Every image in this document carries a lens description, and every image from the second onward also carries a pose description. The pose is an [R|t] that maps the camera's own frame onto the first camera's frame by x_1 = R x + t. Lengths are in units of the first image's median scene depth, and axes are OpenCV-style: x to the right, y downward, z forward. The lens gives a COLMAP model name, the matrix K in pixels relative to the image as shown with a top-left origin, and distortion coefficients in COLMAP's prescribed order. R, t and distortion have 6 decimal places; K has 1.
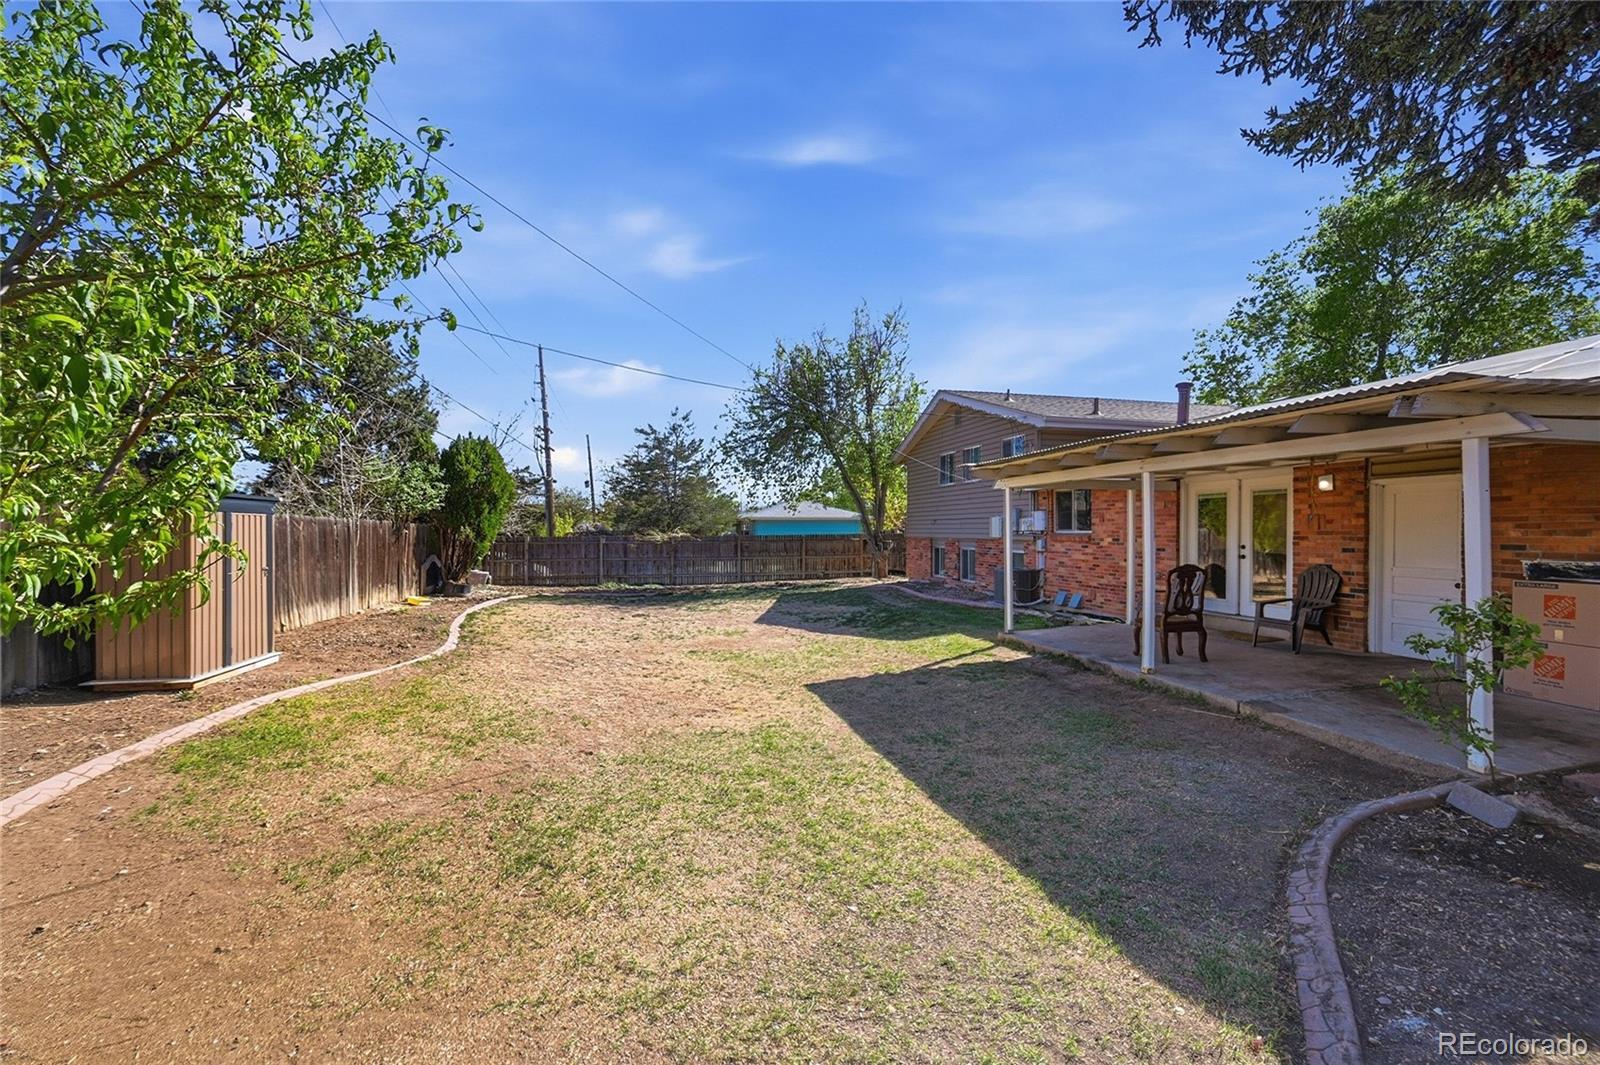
lens RADIAL K [[635.4, 0, 795.2], [0, 635.4, 533.2], [0, 0, 1]] dist [0.000394, -0.000535]
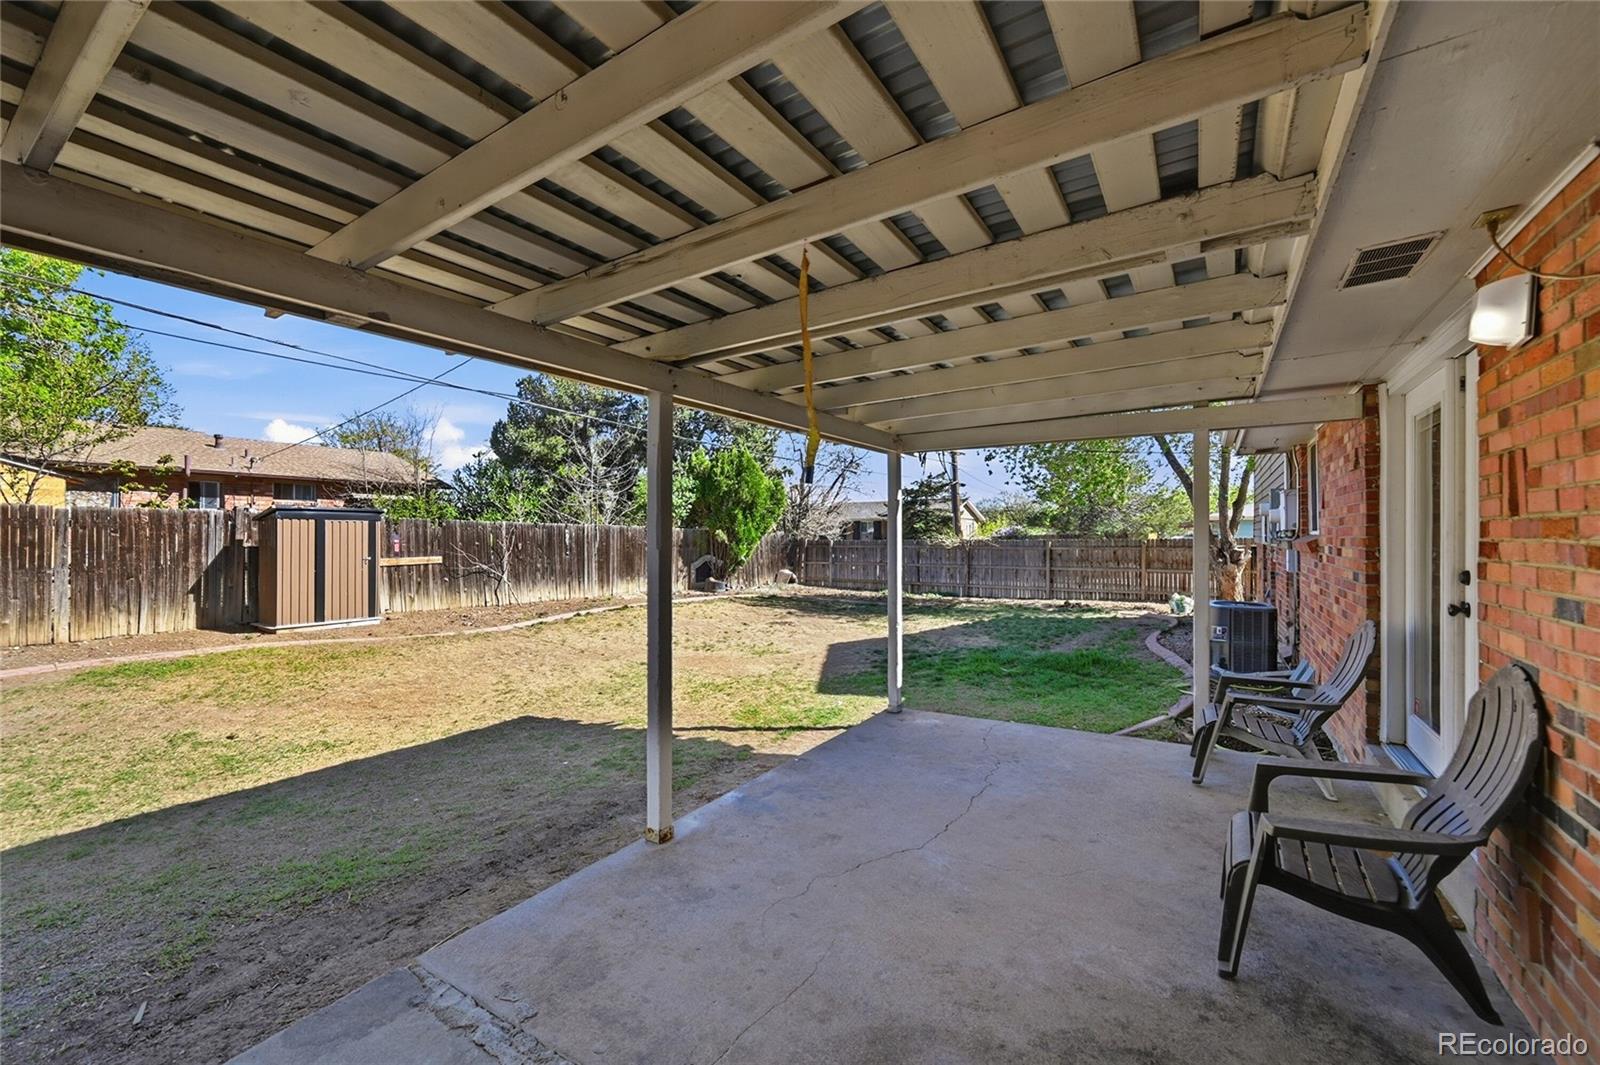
lens RADIAL K [[635.4, 0, 794.9], [0, 635.4, 536.4], [0, 0, 1]] dist [0.000394, -0.000535]
pose [[0.685168, 0.001743, -0.728383, 0.509545], [-0.004205, 0.999990, -0.001563, 0.001959], [0.728373, 0.004134, 0.685168, 0.405480]]
